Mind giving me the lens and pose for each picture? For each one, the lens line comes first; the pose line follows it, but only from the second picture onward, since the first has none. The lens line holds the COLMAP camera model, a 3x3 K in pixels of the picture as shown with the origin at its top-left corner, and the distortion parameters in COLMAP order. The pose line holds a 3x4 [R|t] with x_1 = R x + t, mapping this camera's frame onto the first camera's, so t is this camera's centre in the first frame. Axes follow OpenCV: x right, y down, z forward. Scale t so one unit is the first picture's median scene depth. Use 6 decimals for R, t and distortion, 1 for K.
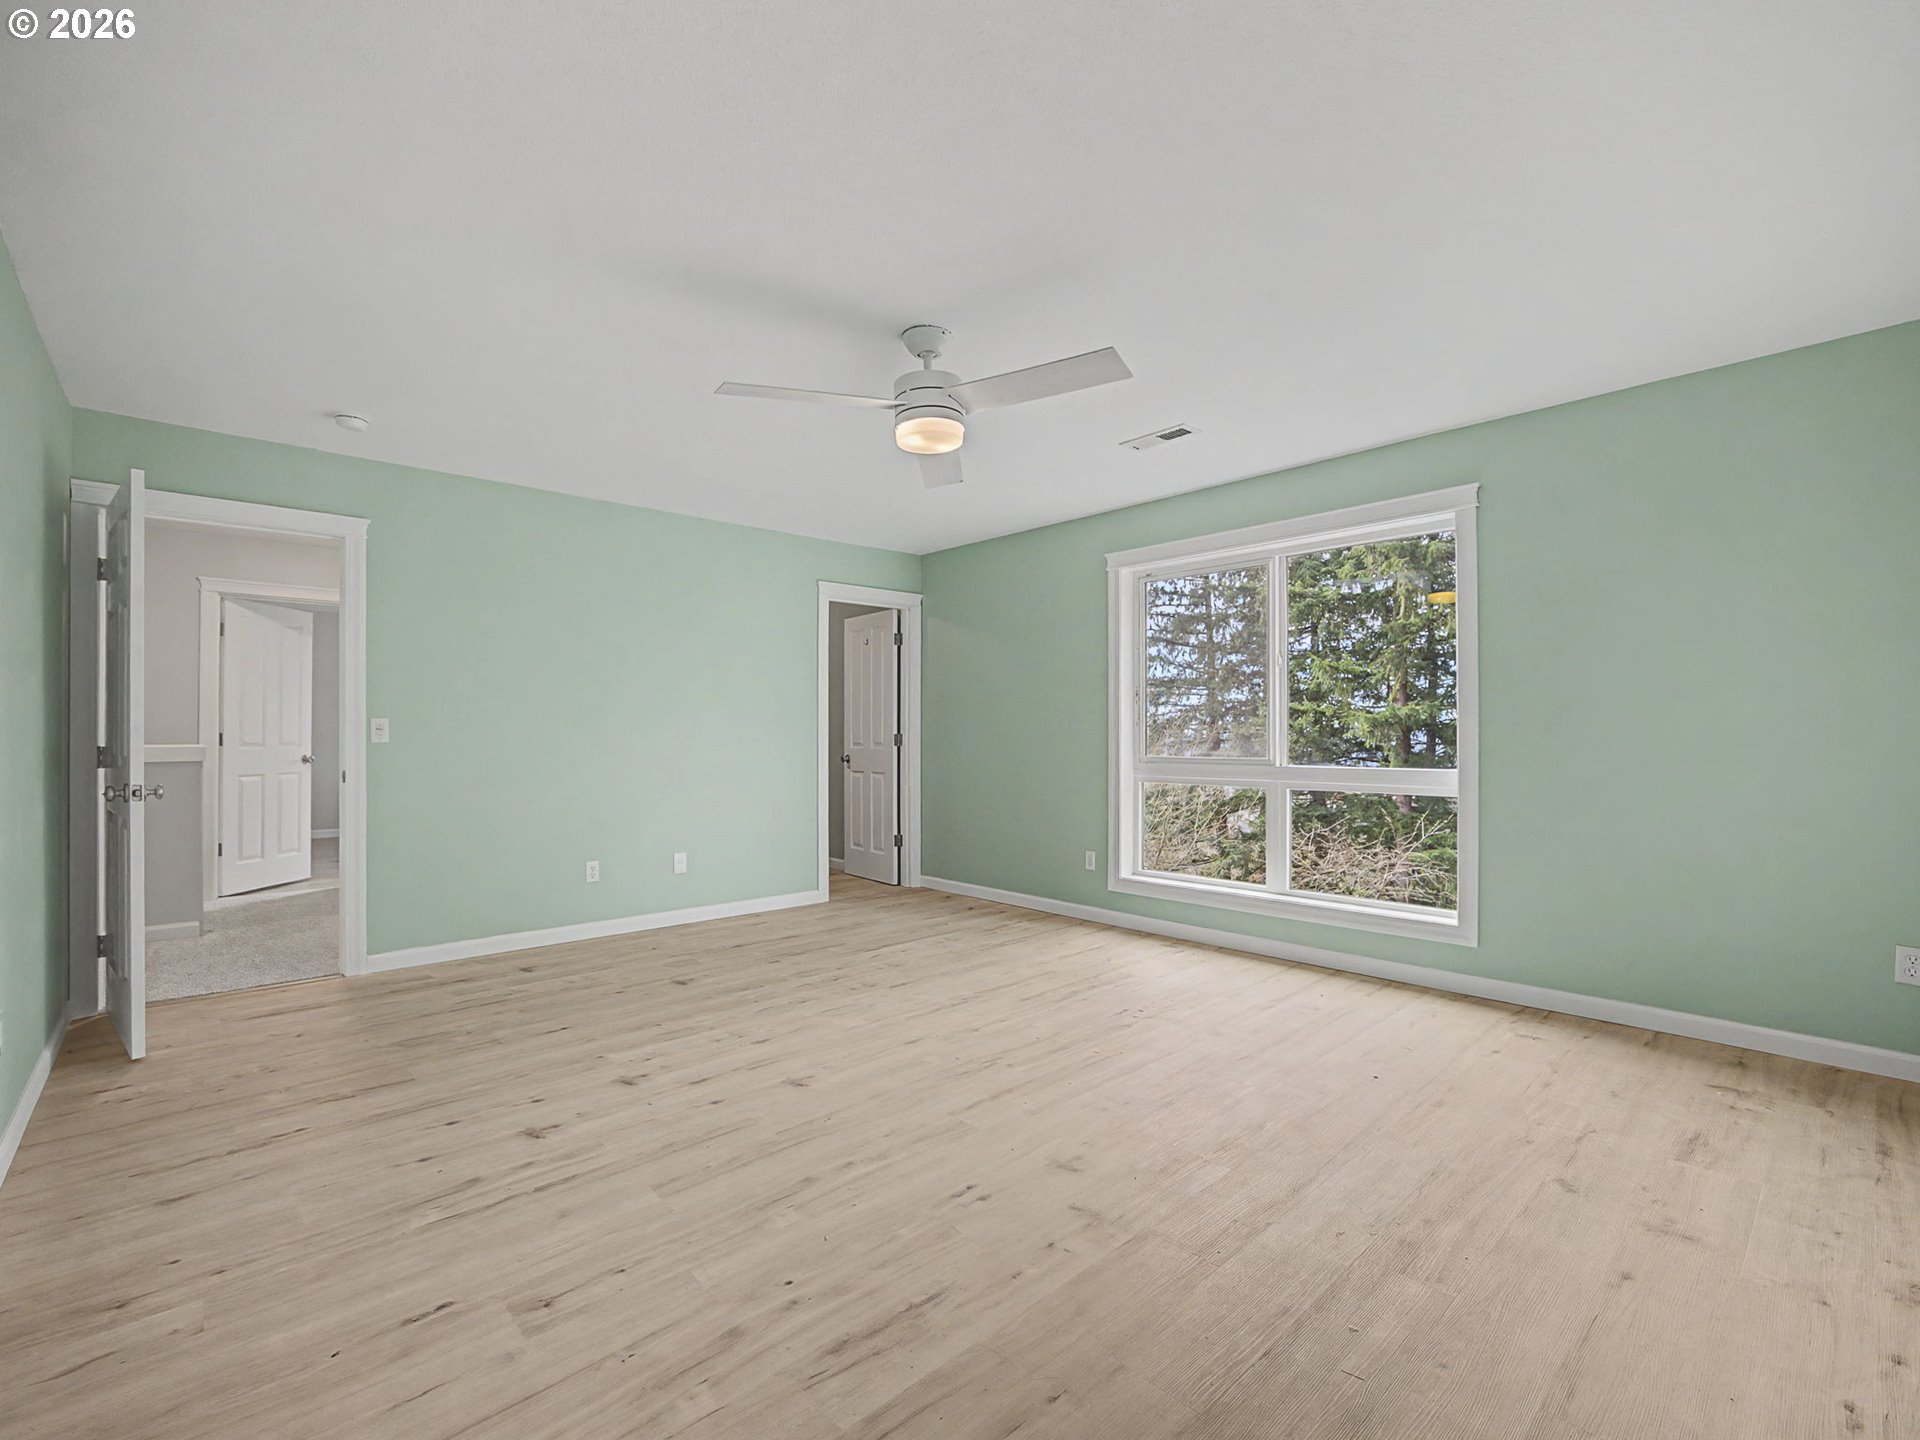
lens RADIAL K [[840.6, 0, 958.7], [0, 840.6, 731.9], [0, 0, 1]] dist [-0.021203, 0.003556]
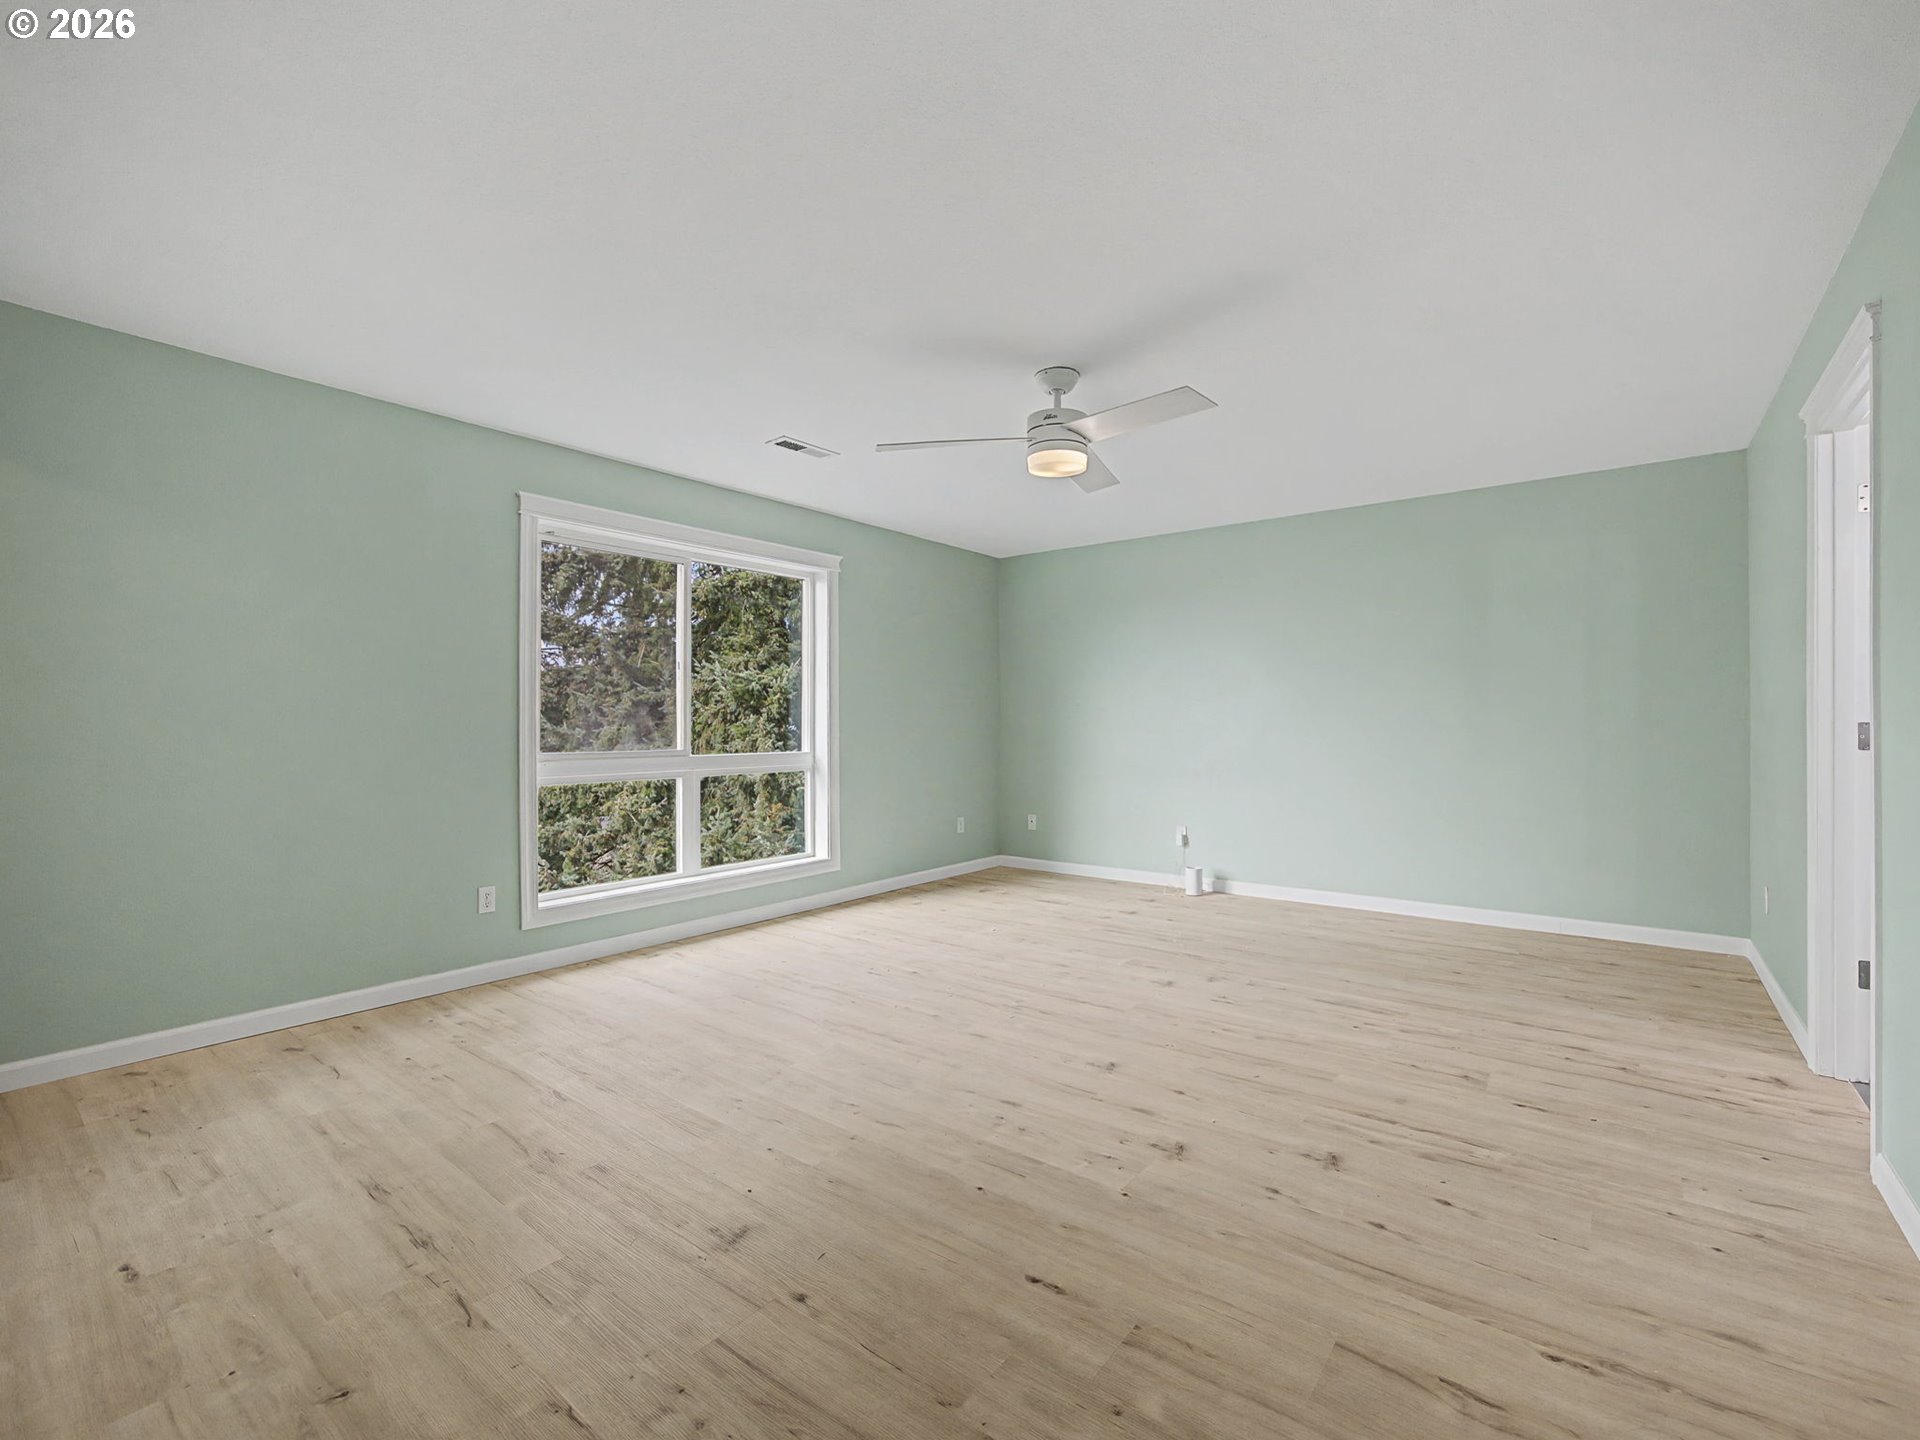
lens RADIAL K [[840.6, 0, 958.4], [0, 840.6, 721.4], [0, 0, 1]] dist [-0.021203, 0.003556]
pose [[-0.155368, 0.012756, 0.987774, -1.319449], [0.000569, 0.999918, -0.012823, 0.017601], [-0.987856, -0.001431, -0.155363, 1.511204]]
